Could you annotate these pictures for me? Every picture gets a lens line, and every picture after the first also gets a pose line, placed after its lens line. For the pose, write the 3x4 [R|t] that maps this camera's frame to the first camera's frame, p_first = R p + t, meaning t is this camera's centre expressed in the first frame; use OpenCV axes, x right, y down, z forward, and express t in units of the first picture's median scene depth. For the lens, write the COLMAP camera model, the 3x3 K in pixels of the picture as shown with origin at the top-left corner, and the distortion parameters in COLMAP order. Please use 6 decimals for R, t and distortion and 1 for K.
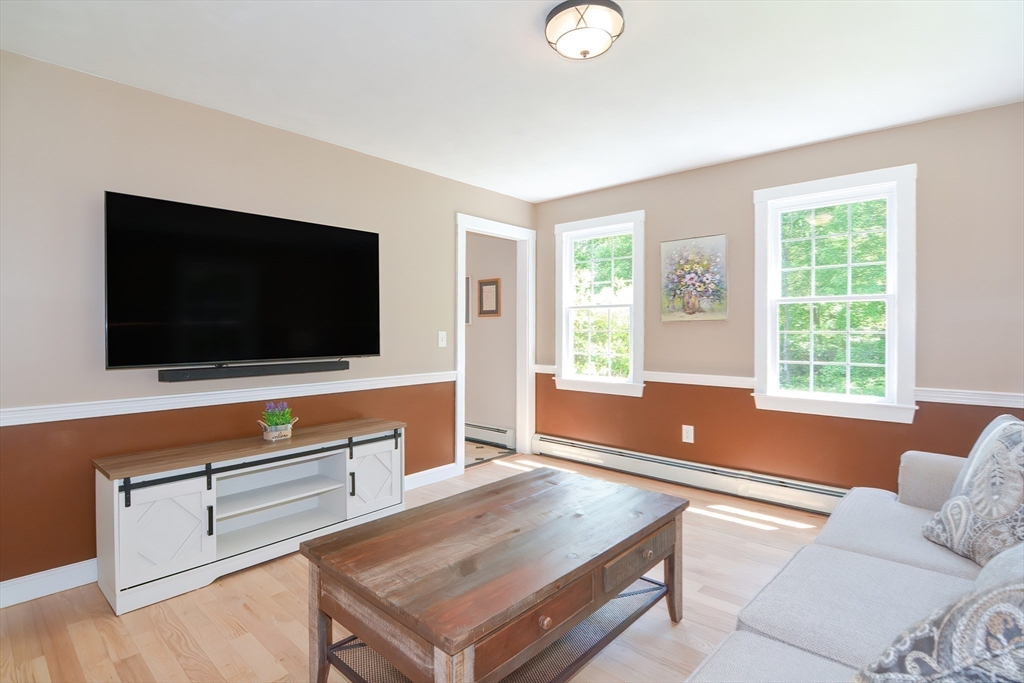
lens RADIAL K [[497.3, 0, 514.3], [0, 497.3, 334.0], [0, 0, 1]] dist [-0.002989, -0.002573]
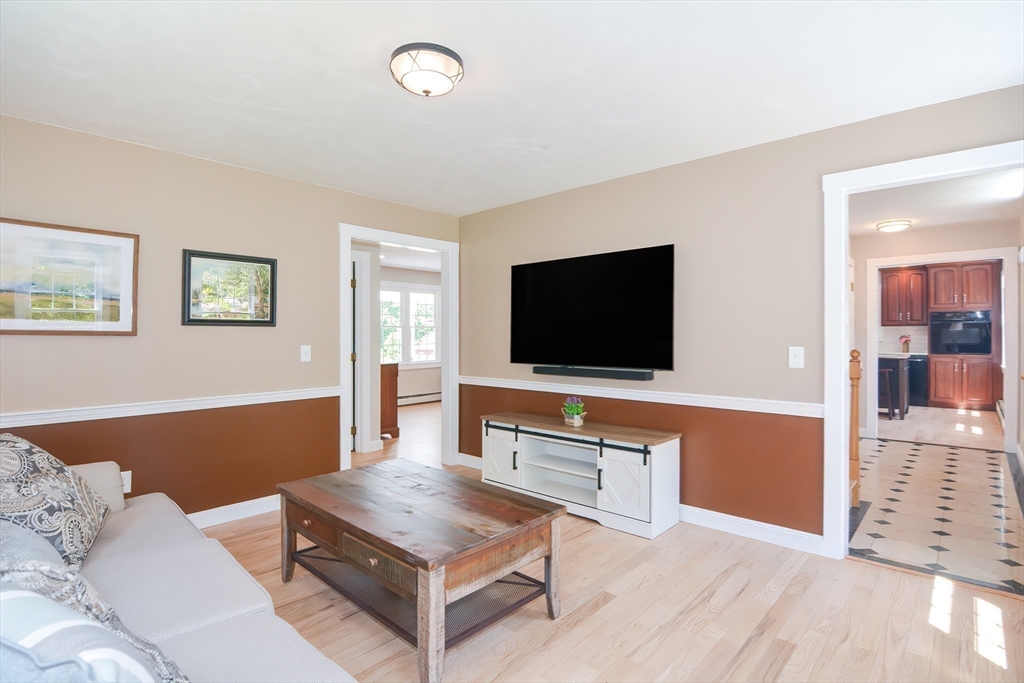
lens RADIAL K [[497.3, 0, 514.2], [0, 497.3, 339.4], [0, 0, 1]] dist [-0.002989, -0.002573]
pose [[0.001534, 0.011054, -0.999938, 0.816249], [-0.007465, 0.999911, 0.011042, -0.029025], [0.999971, 0.007447, 0.001616, 0.809430]]
